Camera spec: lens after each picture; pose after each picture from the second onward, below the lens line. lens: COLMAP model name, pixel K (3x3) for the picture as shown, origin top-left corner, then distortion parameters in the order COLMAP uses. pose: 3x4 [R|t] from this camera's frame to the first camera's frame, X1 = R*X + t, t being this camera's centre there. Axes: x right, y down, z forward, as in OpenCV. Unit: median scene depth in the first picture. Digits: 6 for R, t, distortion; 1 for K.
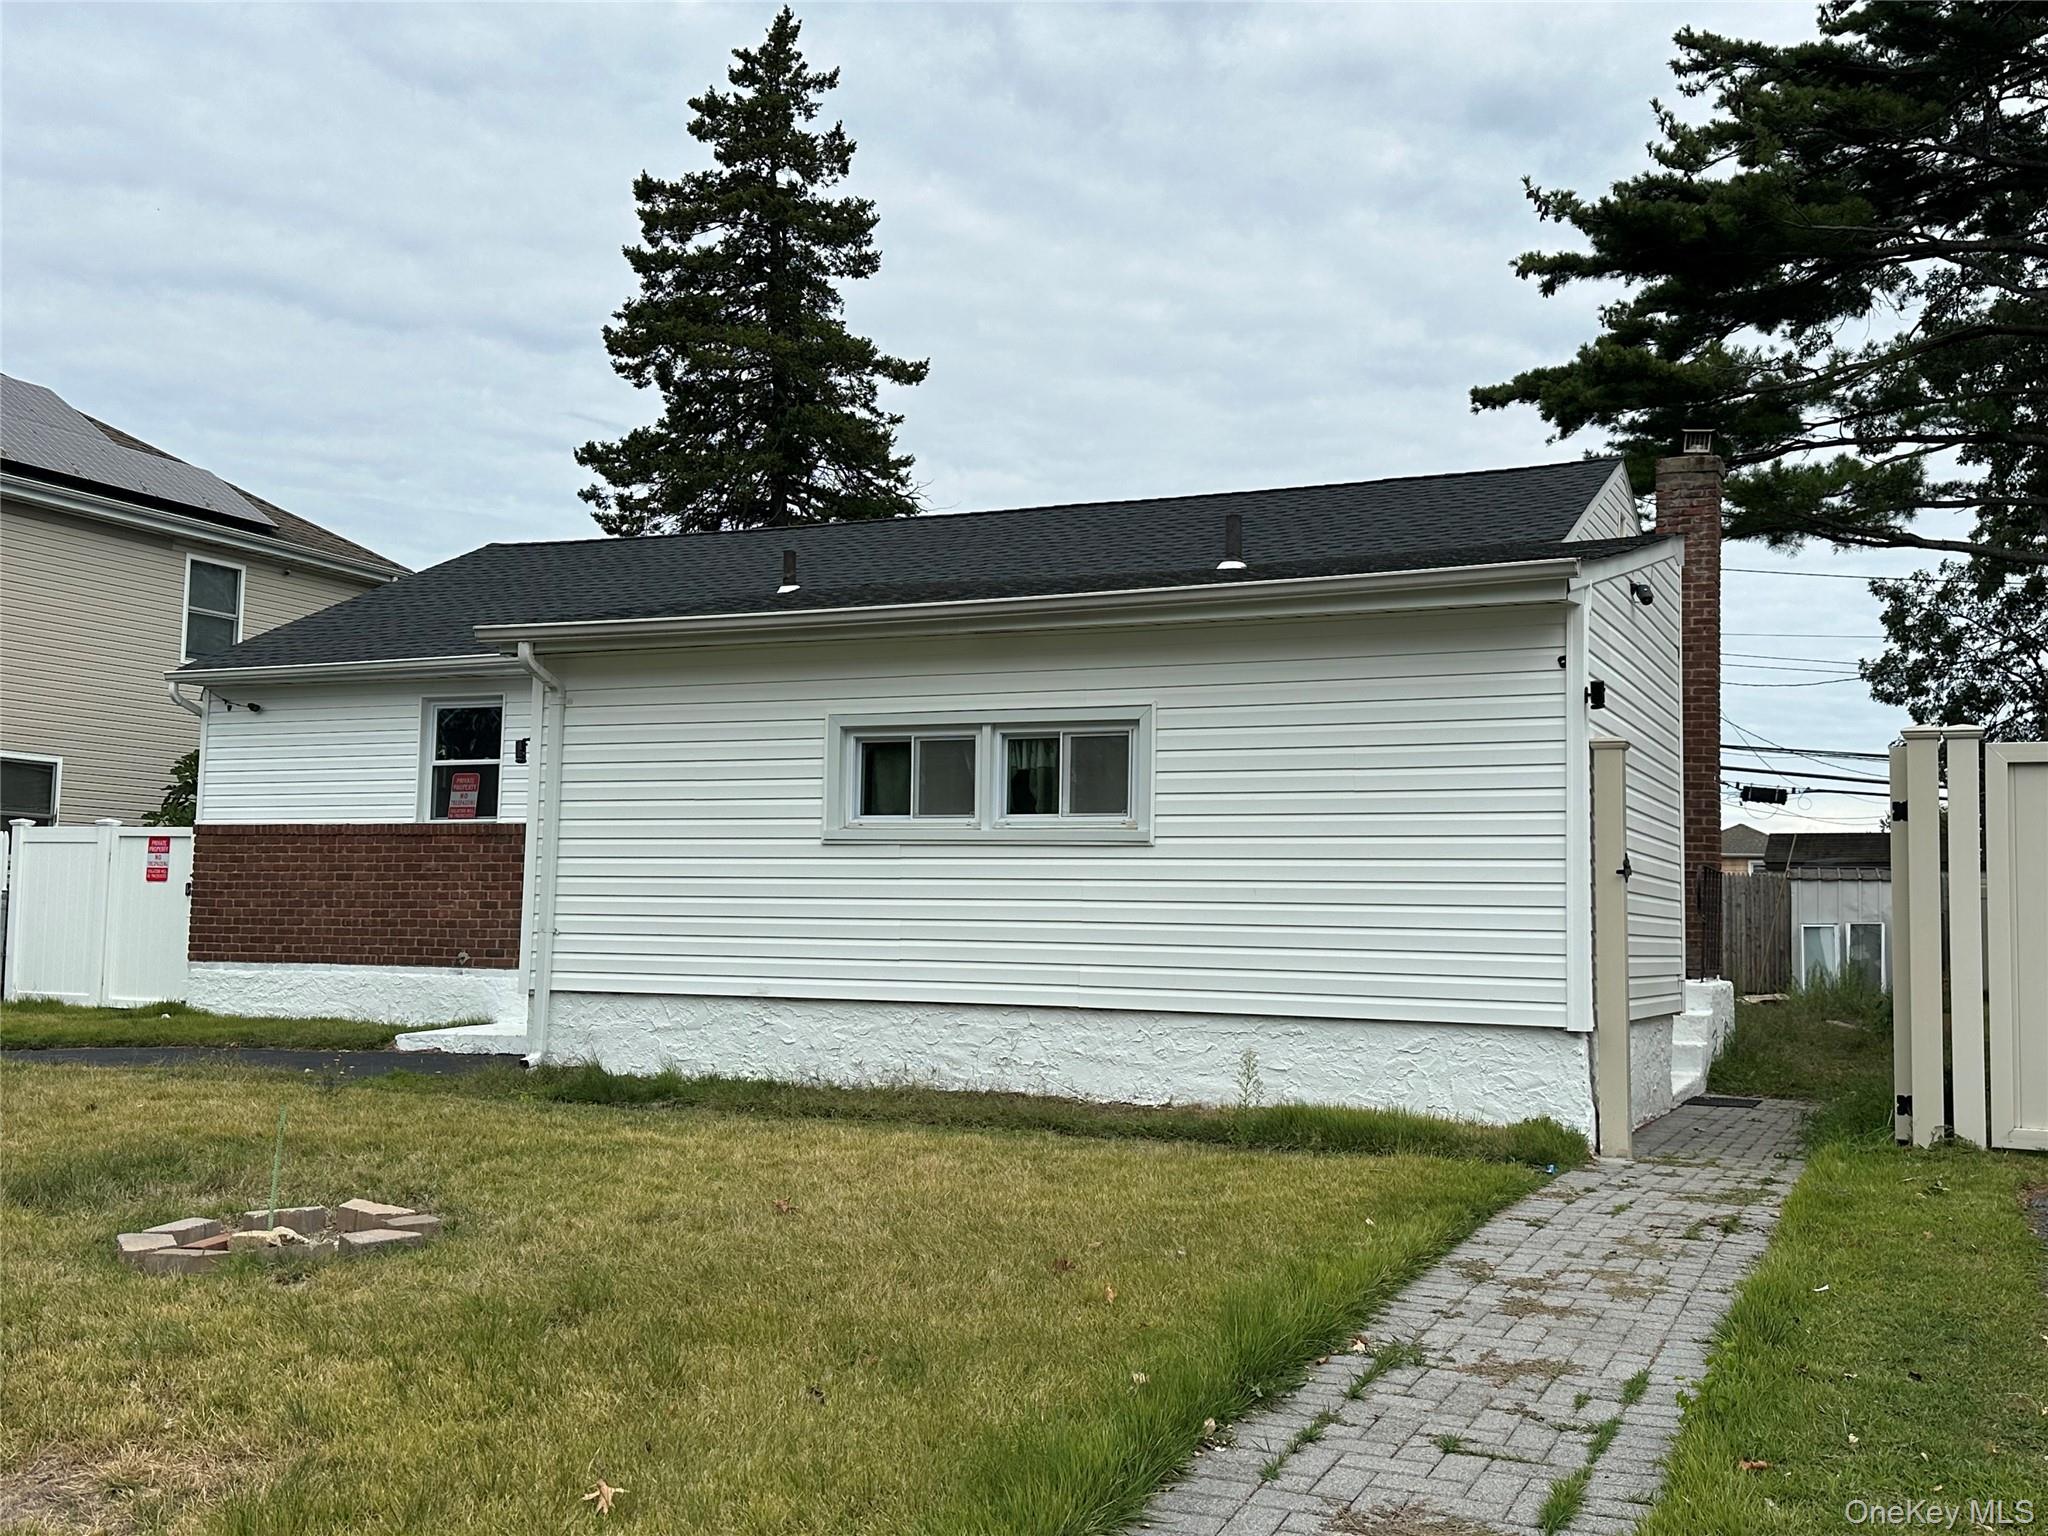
lens RADIAL K [[2003.7, 0, 1027.6], [0, 2003.7, 761.9], [0, 0, 1]] dist [-0.000007, 0.000000]
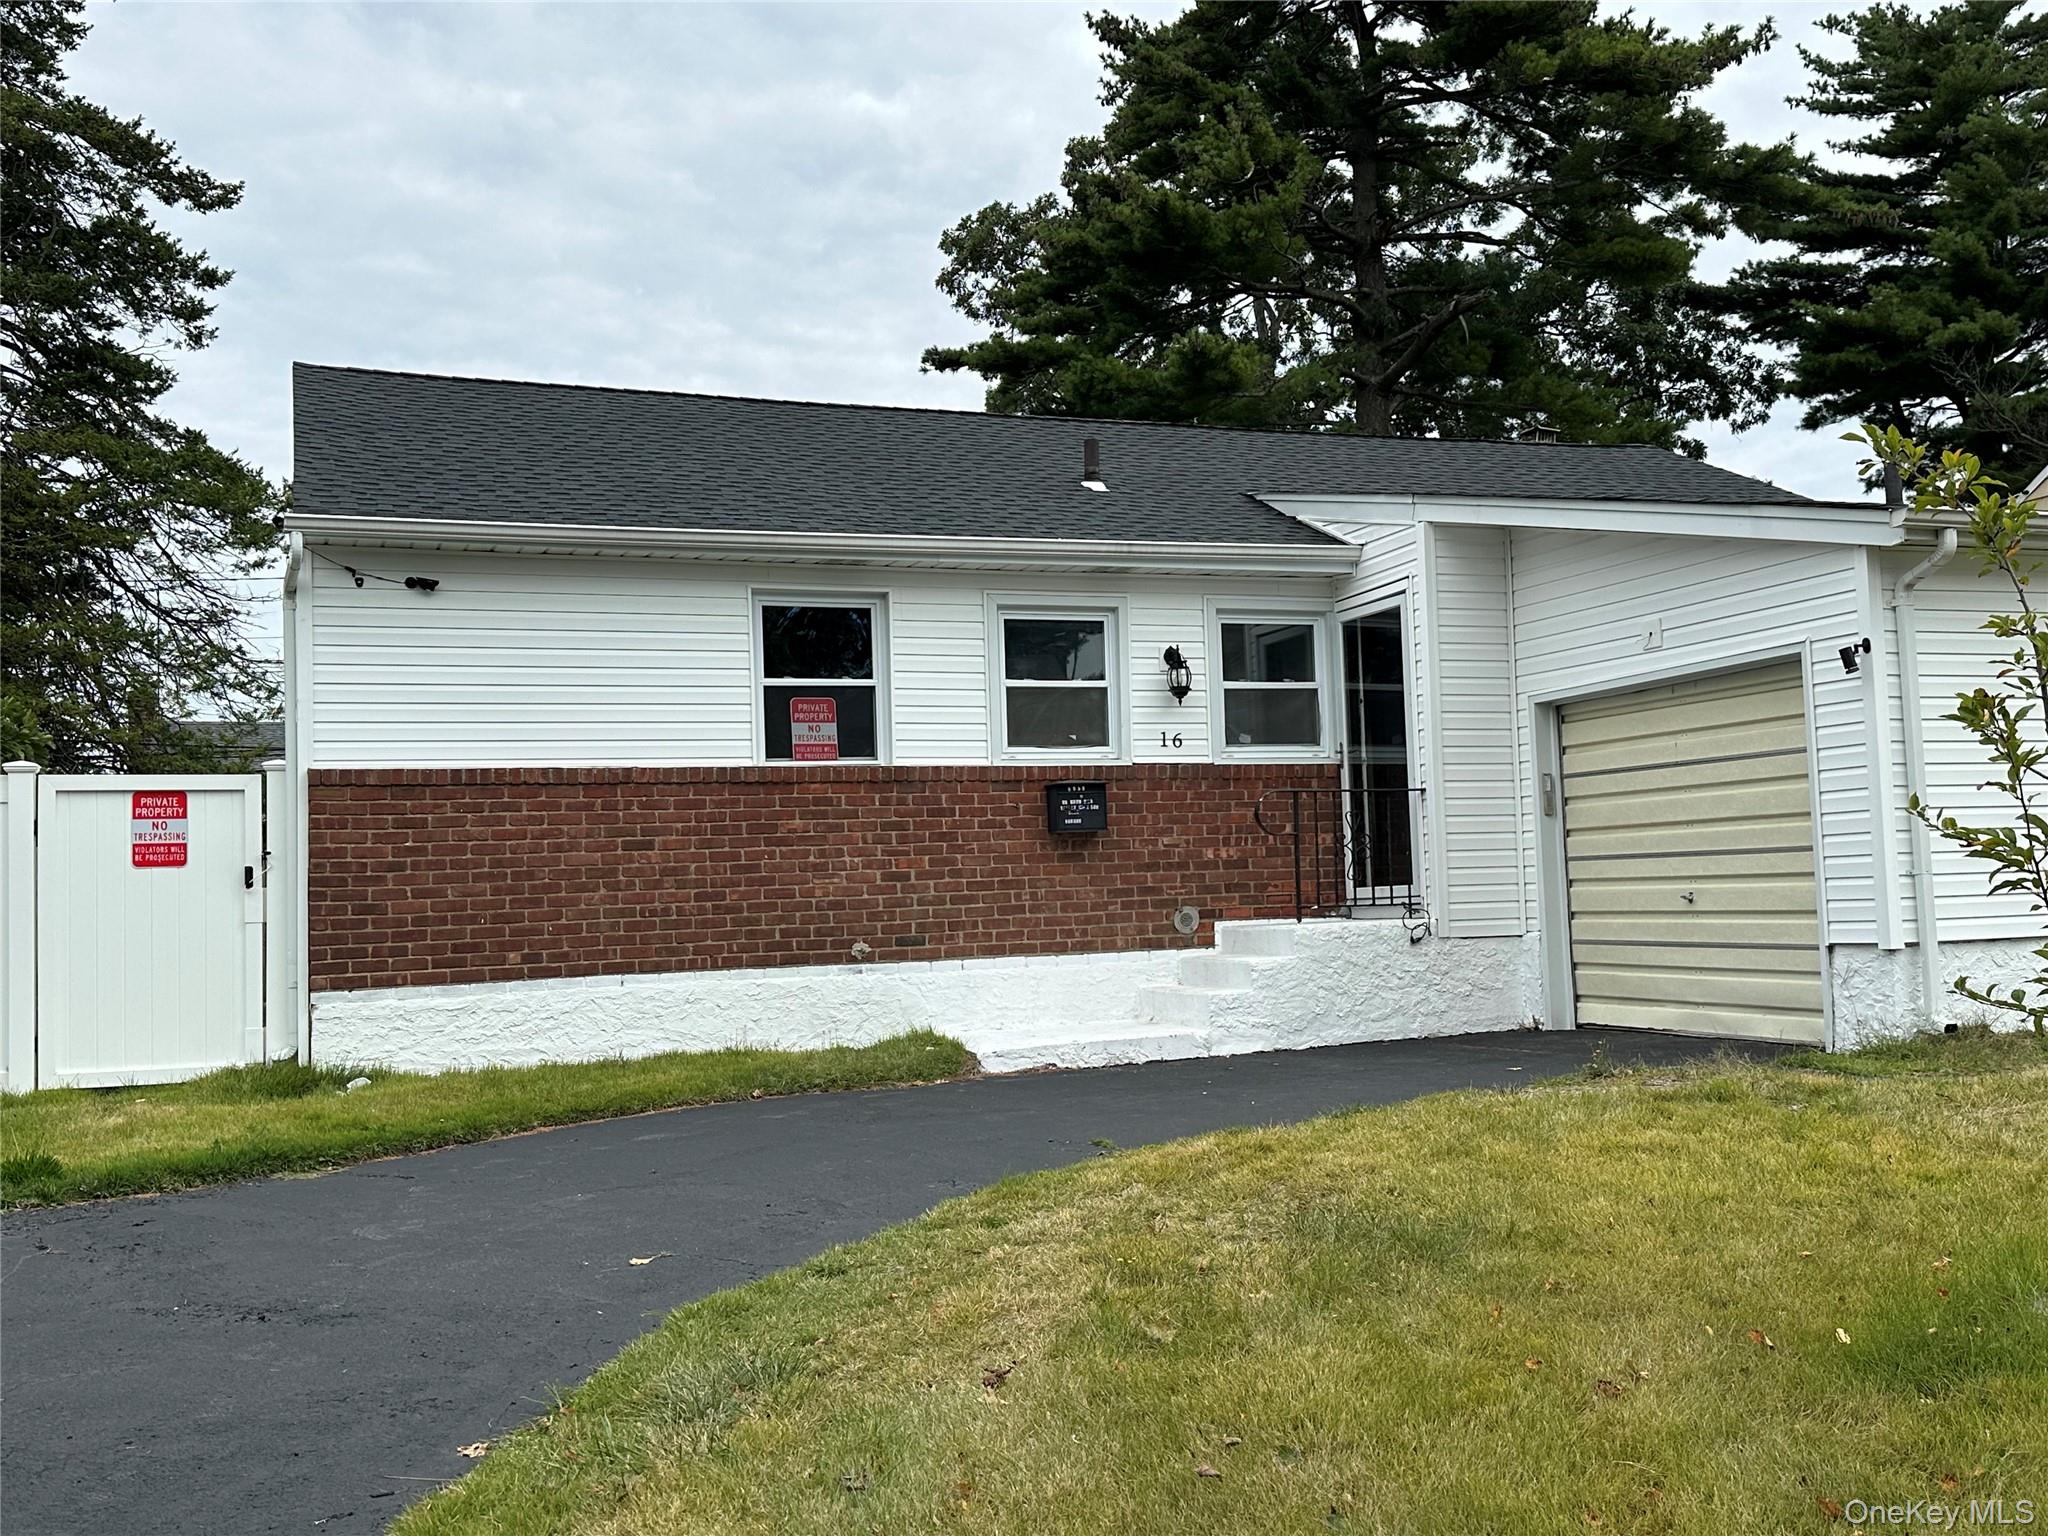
lens RADIAL K [[2003.7, 0, 1029.1], [0, 2003.7, 773.5], [0, 0, 1]] dist [-0.000007, 0.000000]
pose [[0.697387, 0.003679, 0.716685, -0.740724], [-0.012322, 0.999901, 0.006858, 0.027180], [-0.716589, -0.013613, 0.697363, 0.438326]]
